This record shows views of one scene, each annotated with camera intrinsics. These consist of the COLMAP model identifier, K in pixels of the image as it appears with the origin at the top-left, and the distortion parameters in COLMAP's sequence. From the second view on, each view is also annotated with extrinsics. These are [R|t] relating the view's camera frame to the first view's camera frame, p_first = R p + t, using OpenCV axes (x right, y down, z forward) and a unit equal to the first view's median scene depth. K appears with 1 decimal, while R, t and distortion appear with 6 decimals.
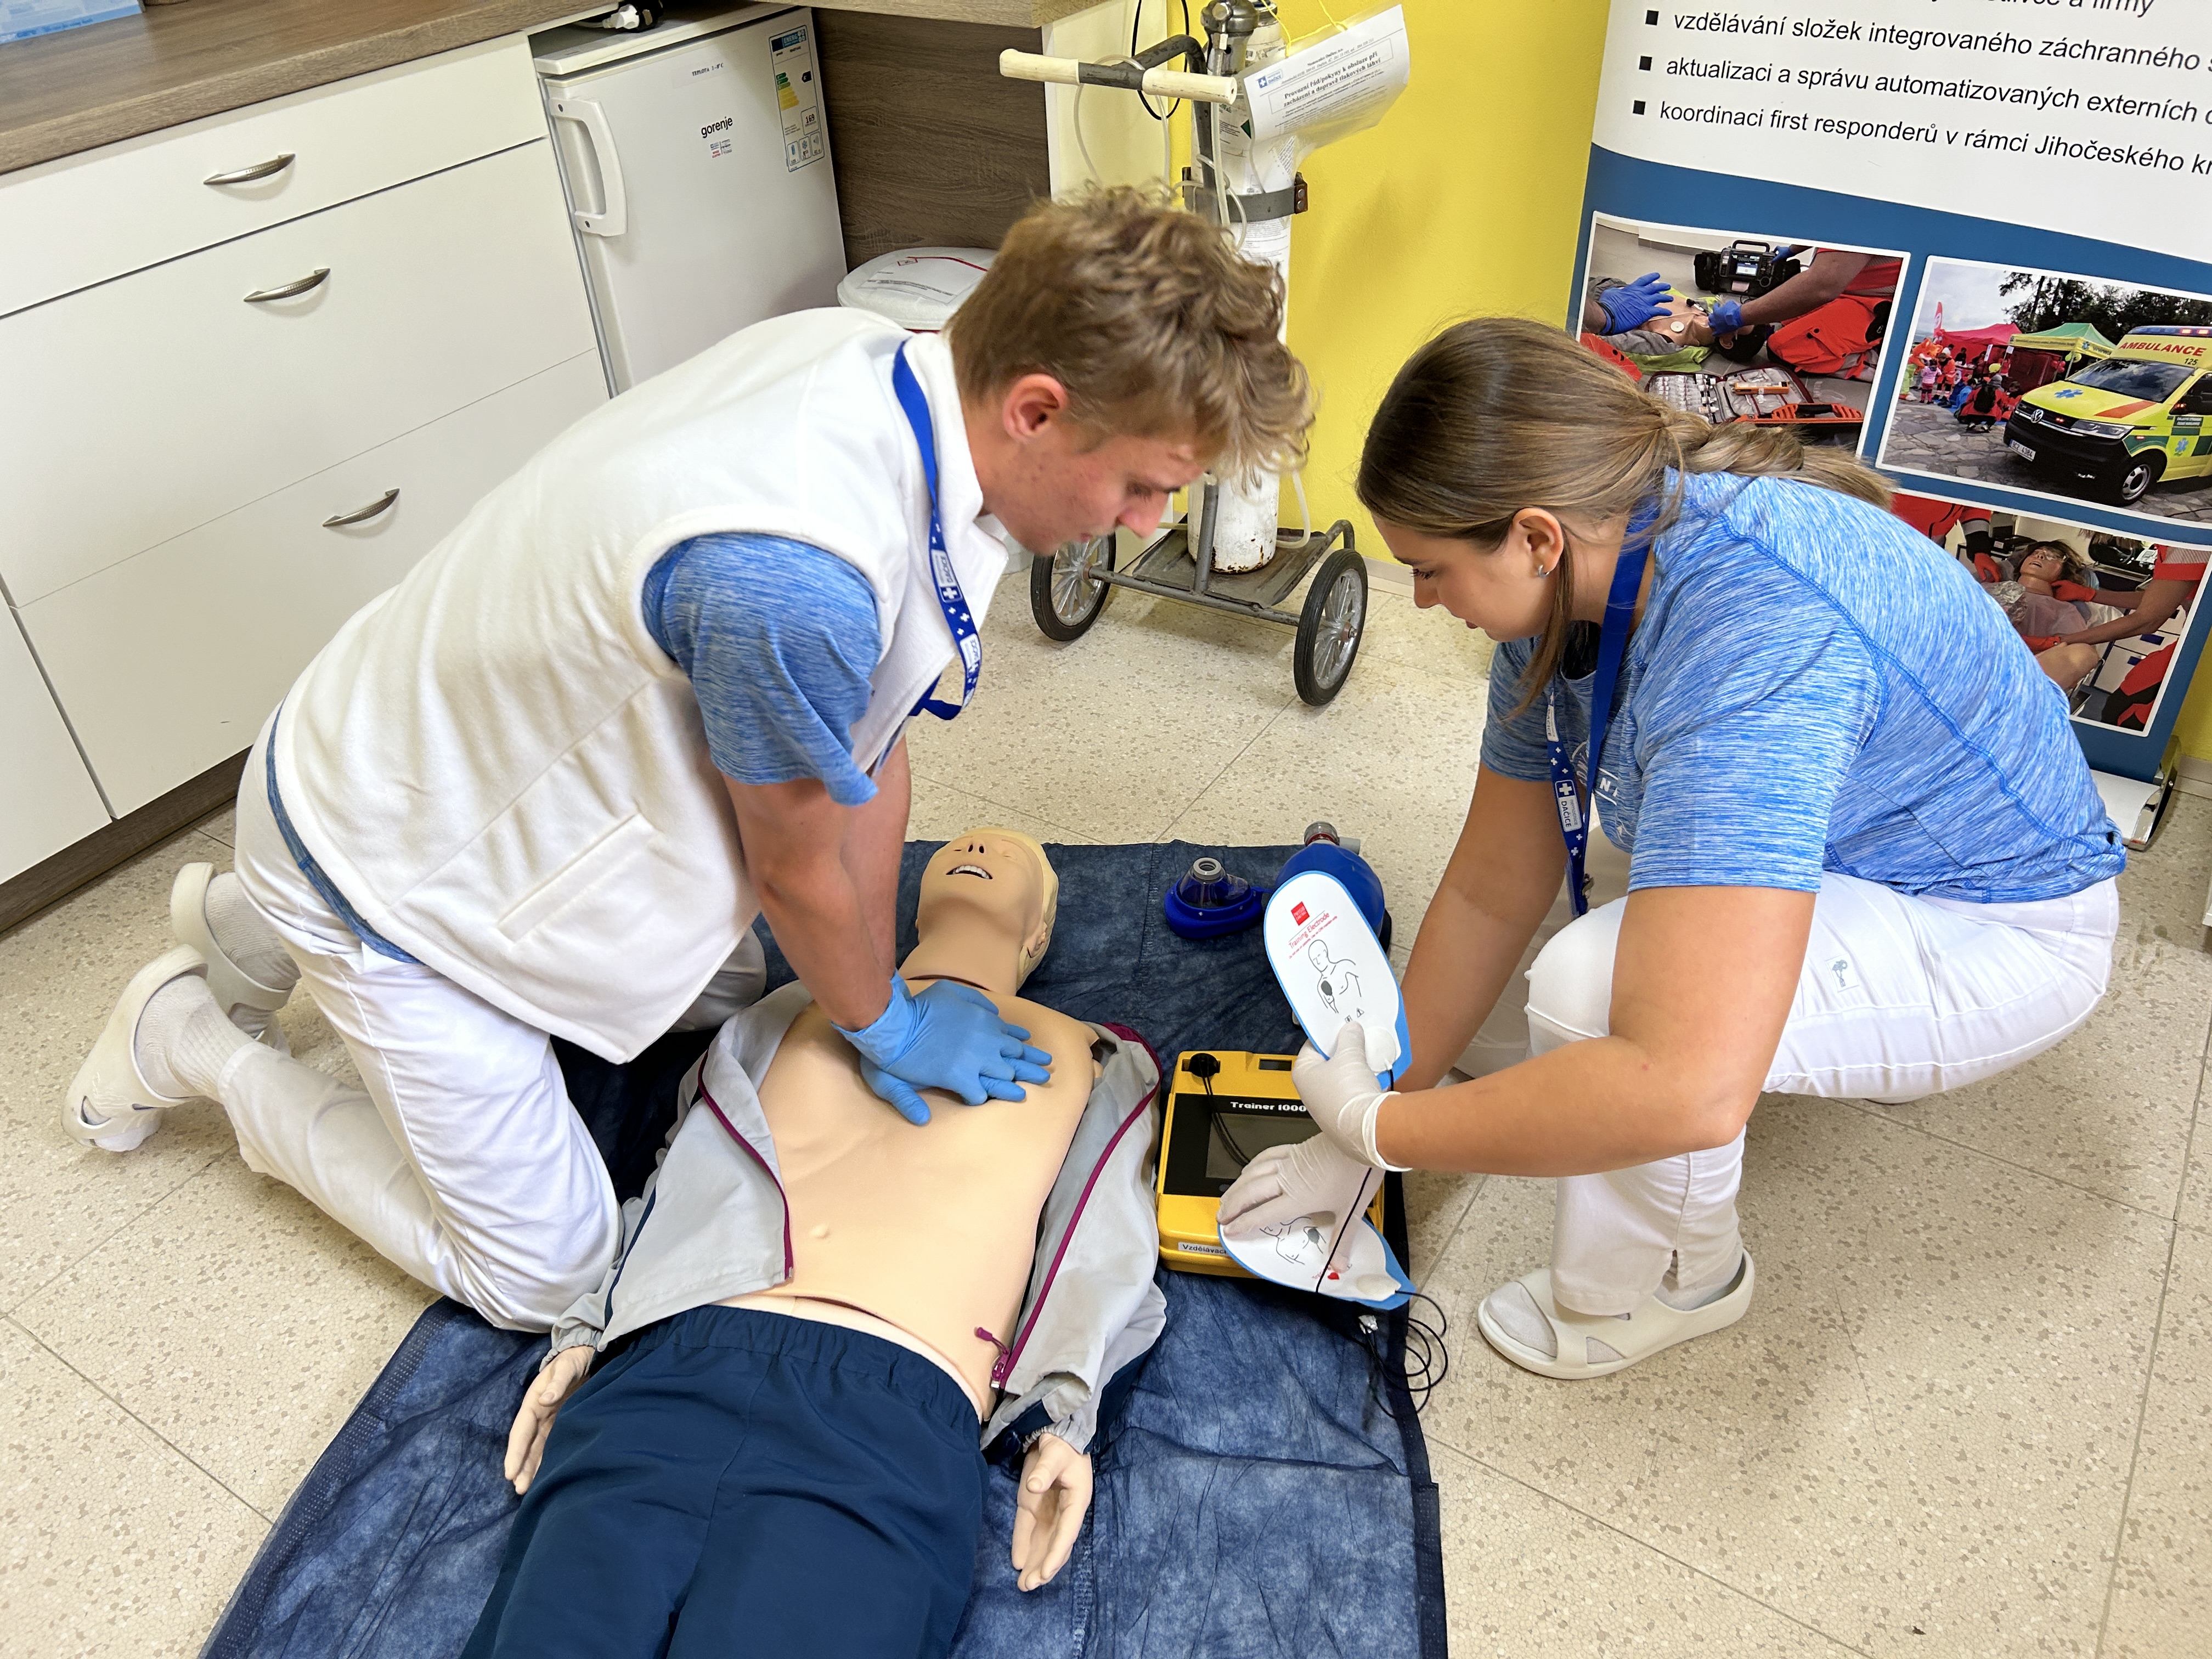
lens RADIAL K [[1676.5, 0, 1124.1], [0, 1676.5, 823.5], [0, 0, 1]] dist [0.047698, -0.047630]
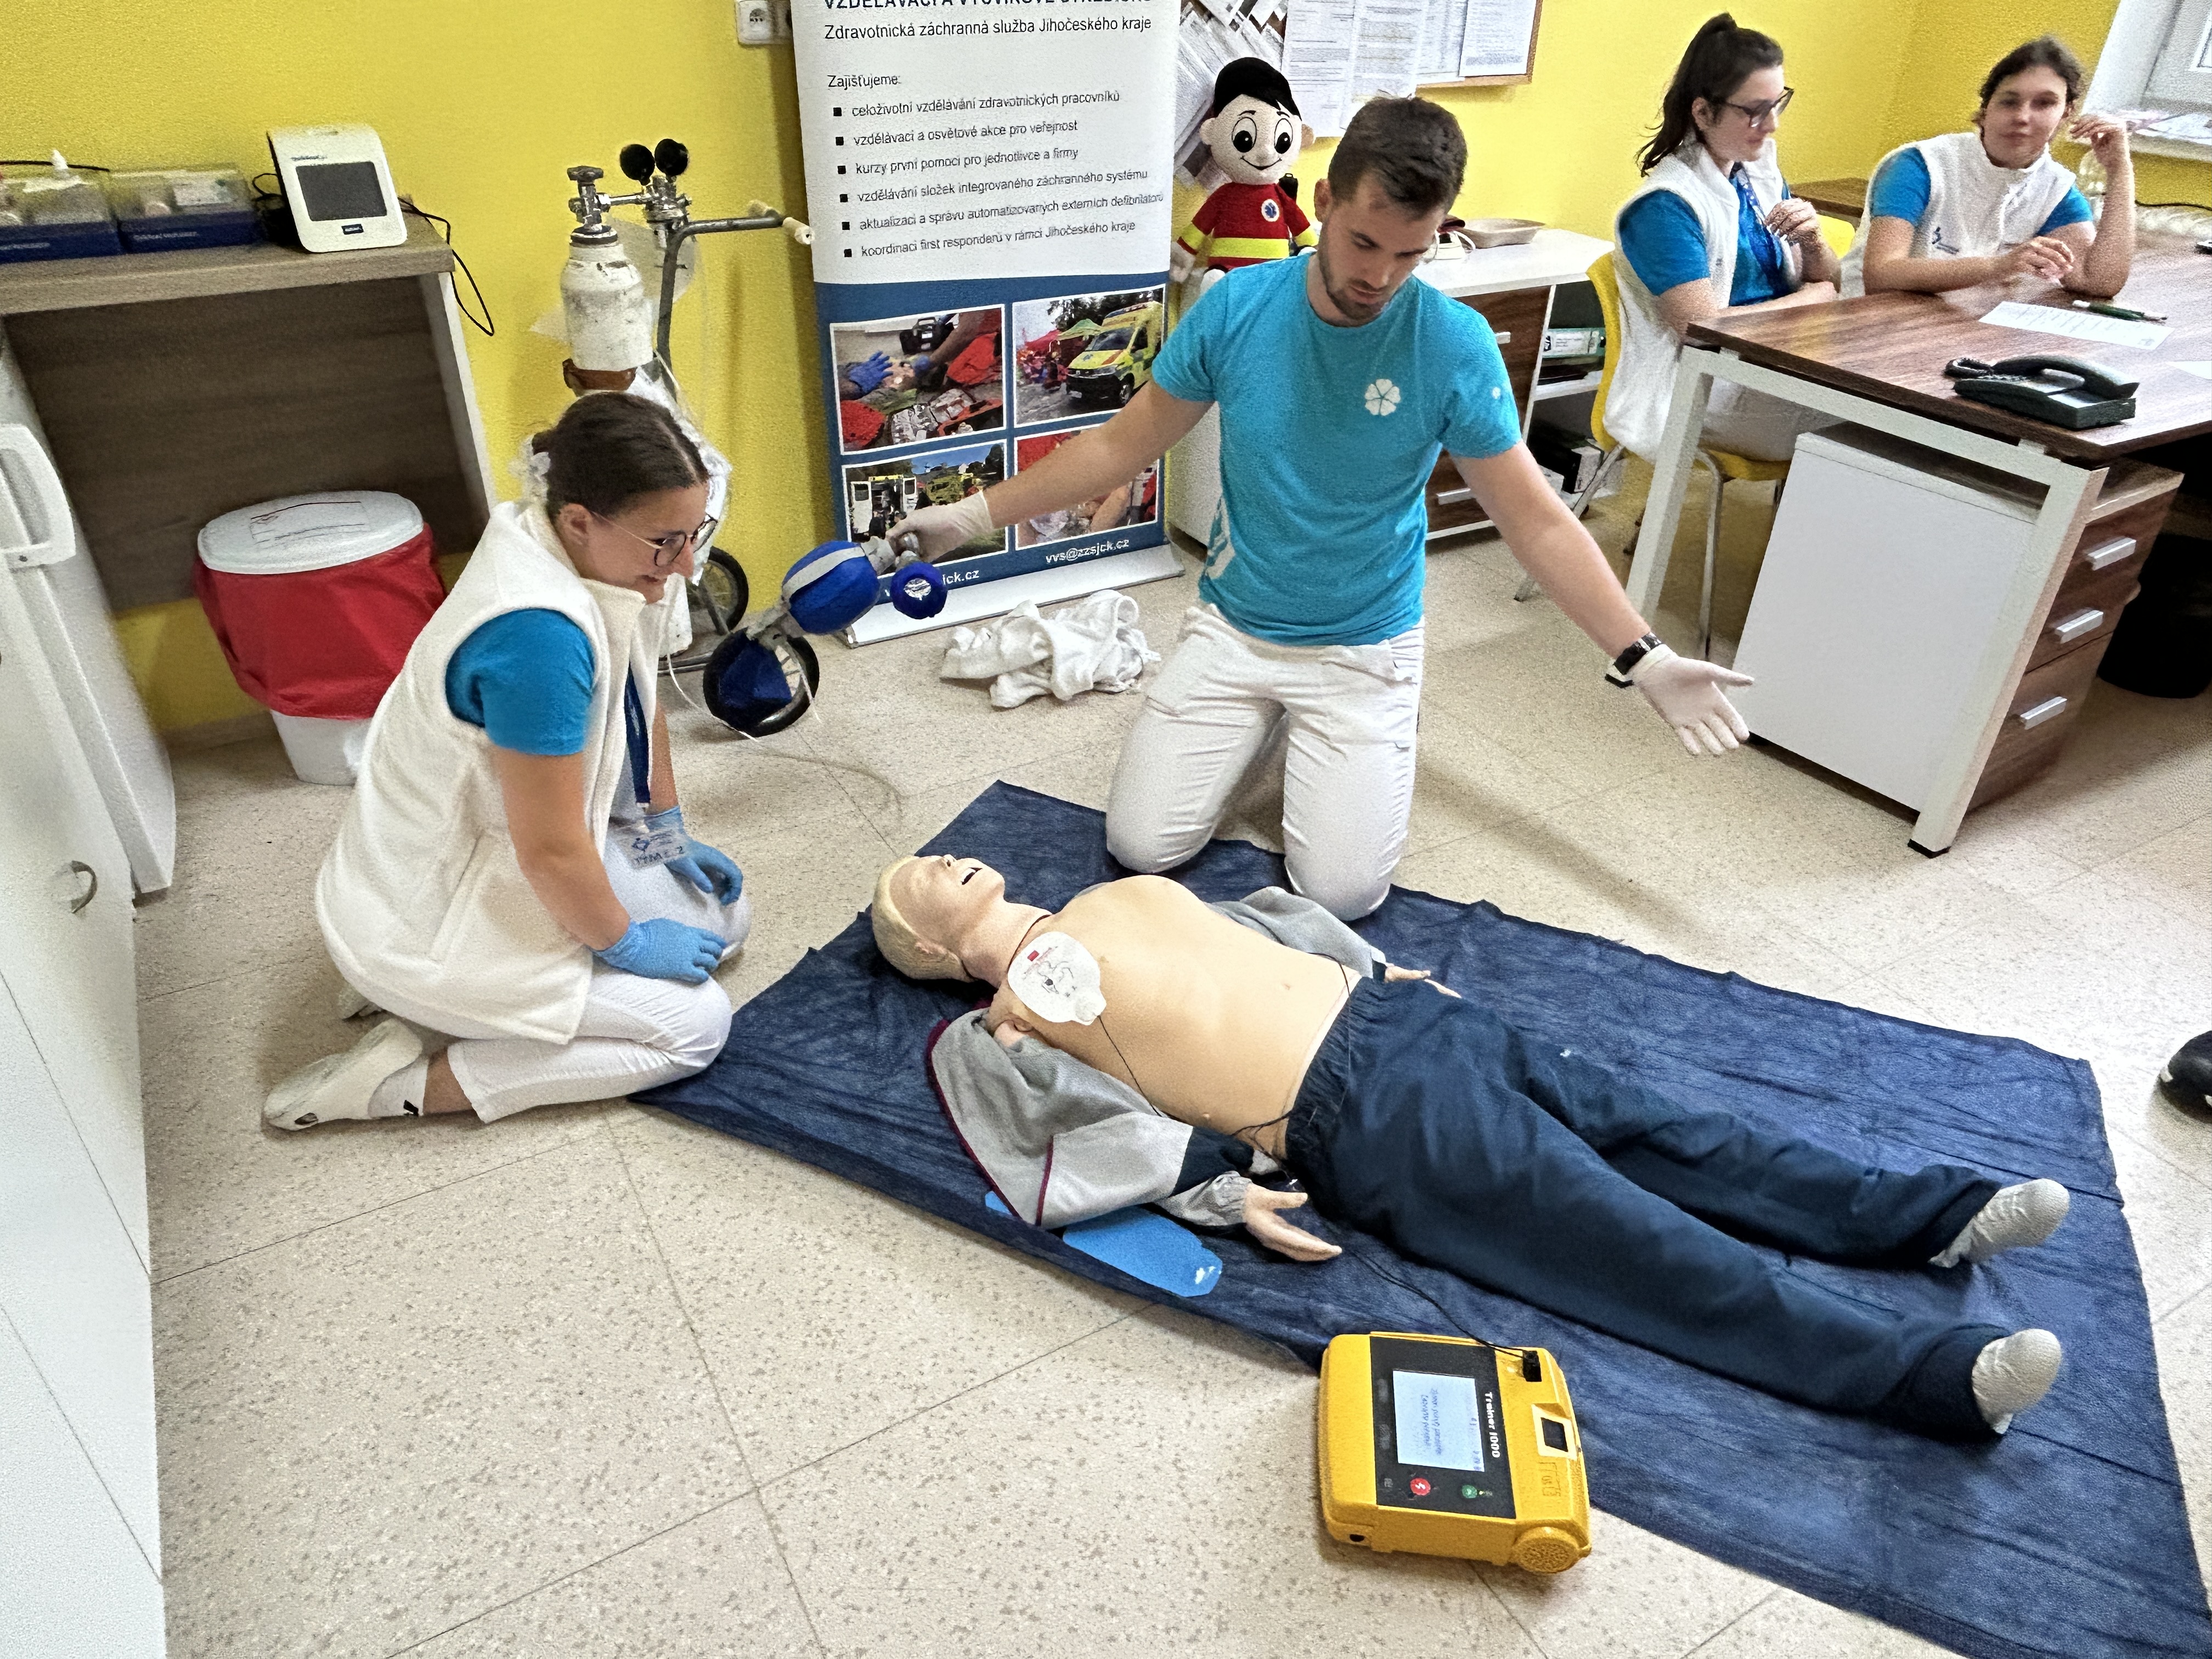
lens RADIAL K [[1447.9, 0, 1108.0], [0, 1447.9, 831.0], [0, 0, 1]] dist [0.000075, 0.001126]
pose [[0.468000, -0.443494, 0.764388, -0.840874], [0.501116, 0.845631, 0.183821, -0.086356], [-0.727914, 0.297019, 0.617998, 0.132292]]
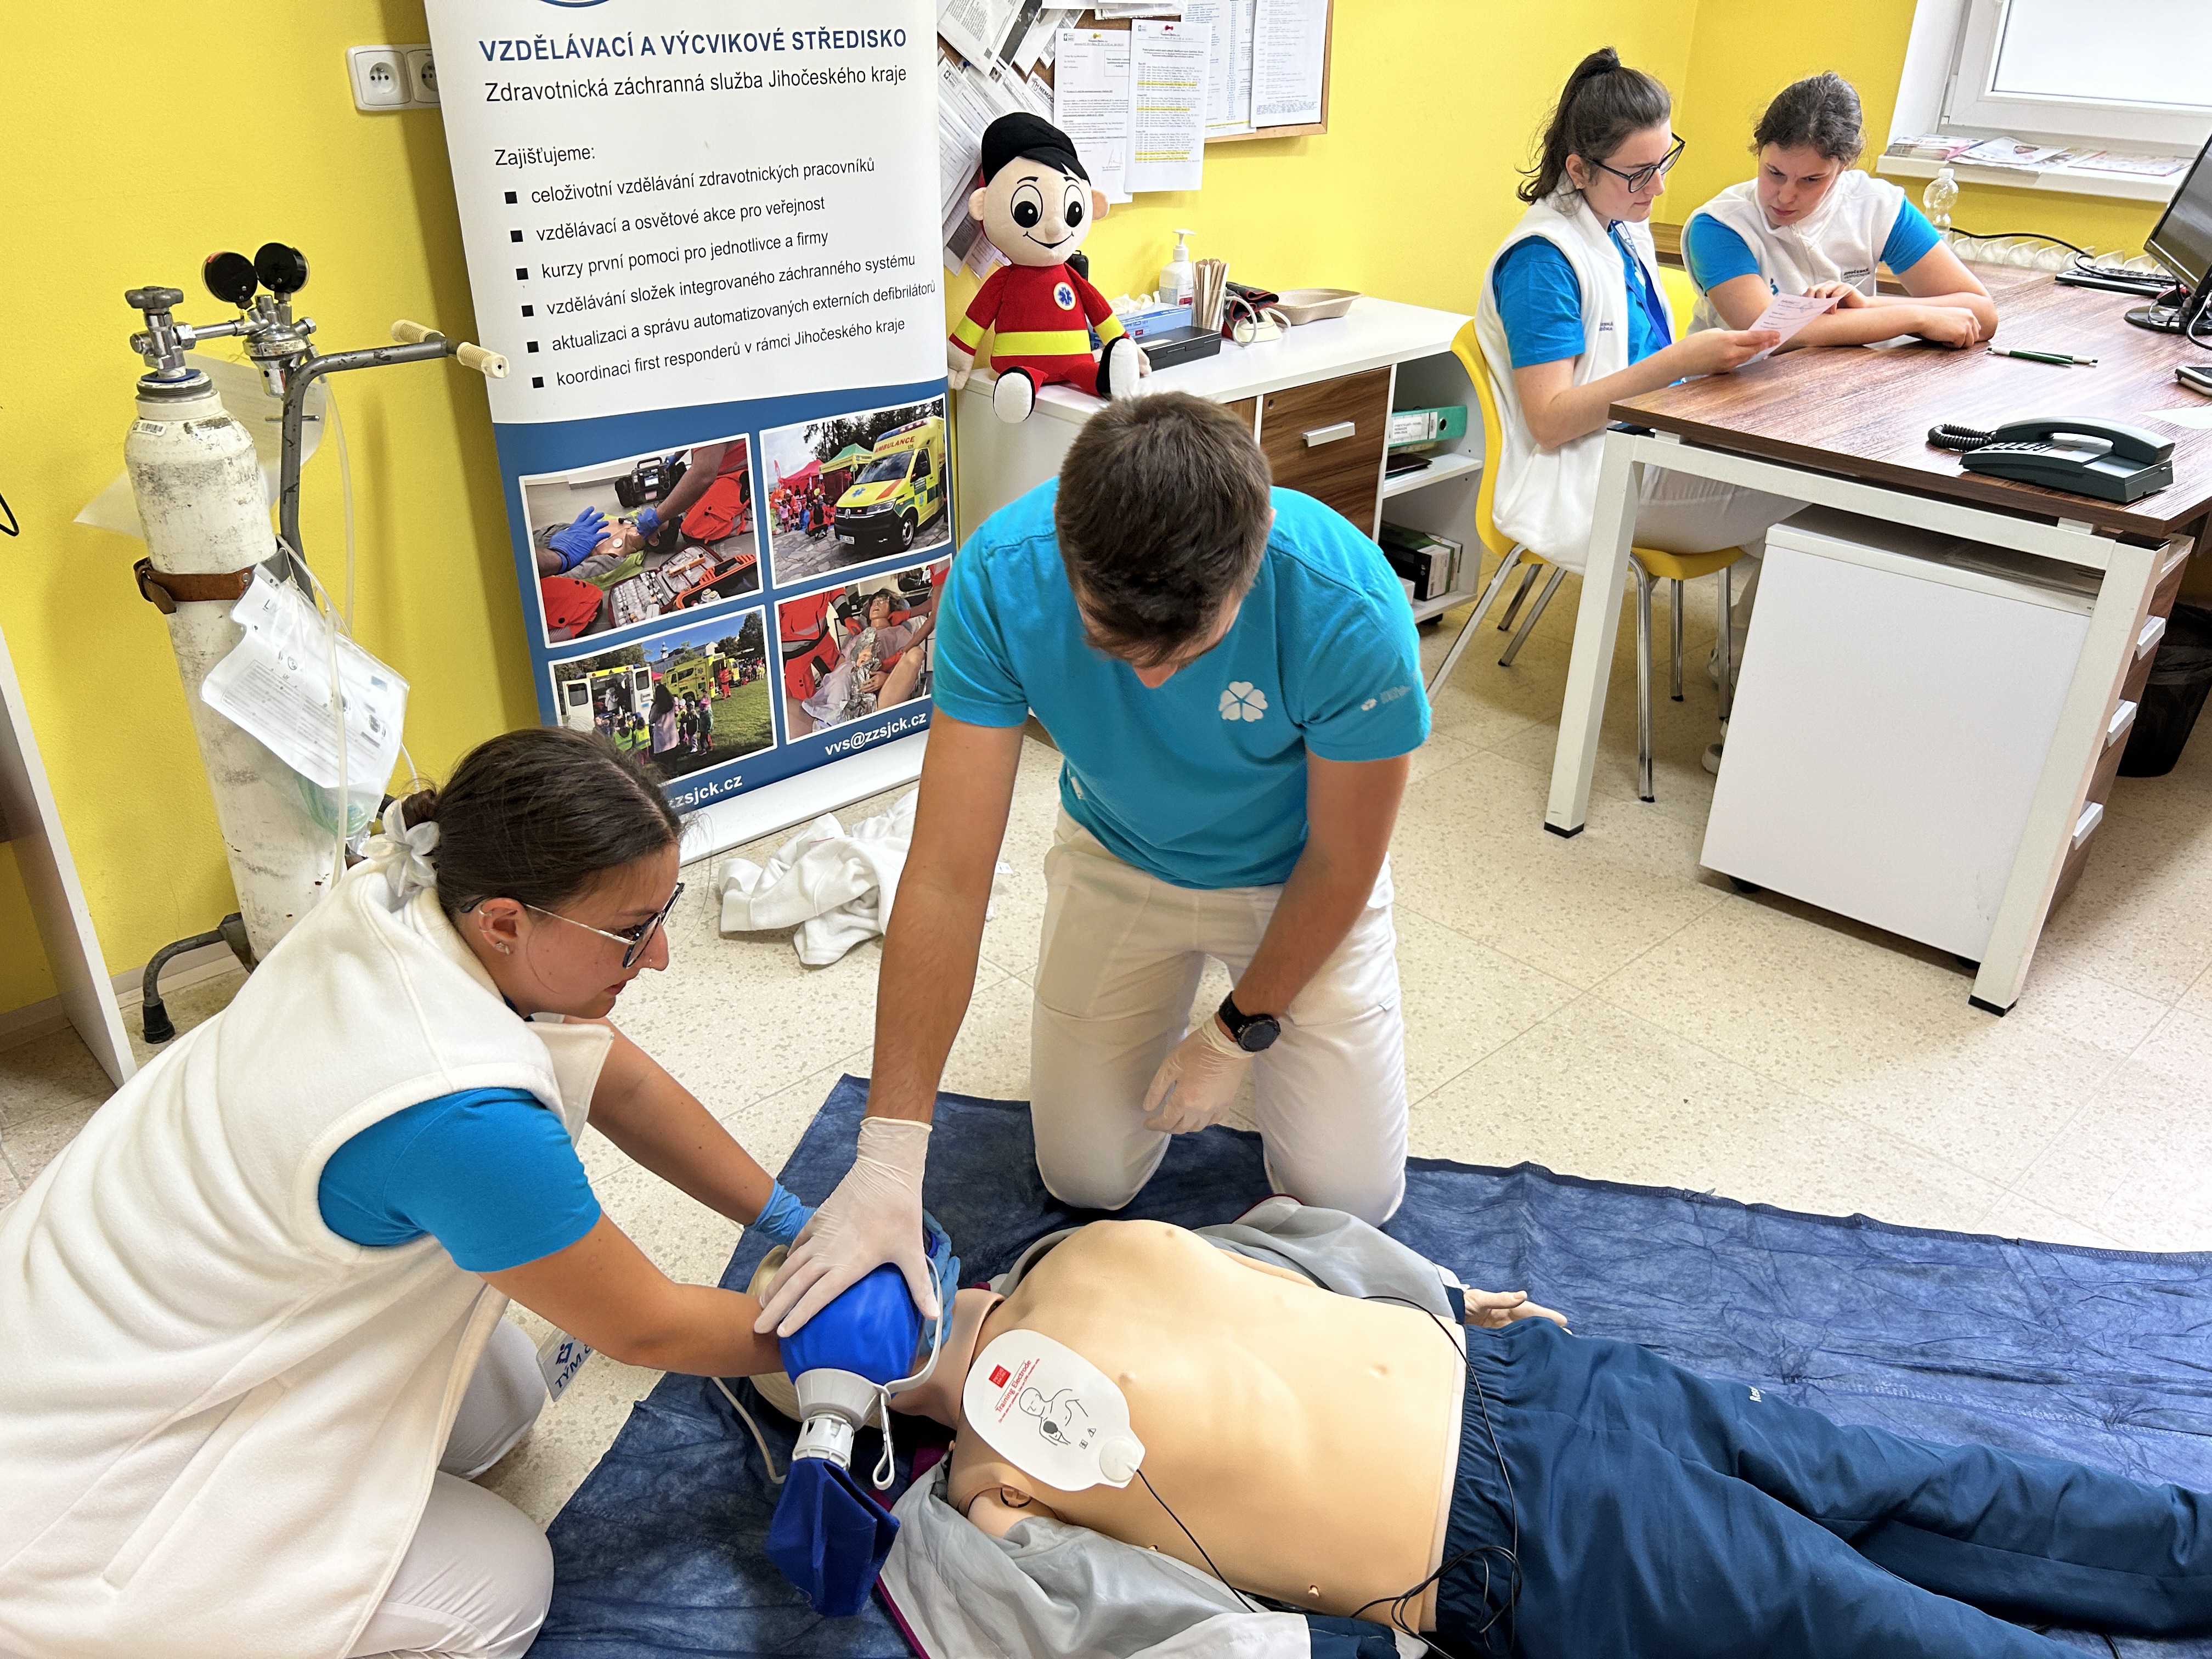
lens RADIAL K [[1676.5, 0, 1114.9], [0, 1676.5, 819.1], [0, 0, 1]] dist [0.047698, -0.047630]
pose [[0.250593, -0.410425, 0.876786, -0.721377], [0.563893, 0.798064, 0.212410, -0.197590], [-0.786910, 0.441186, 0.431425, 0.303168]]
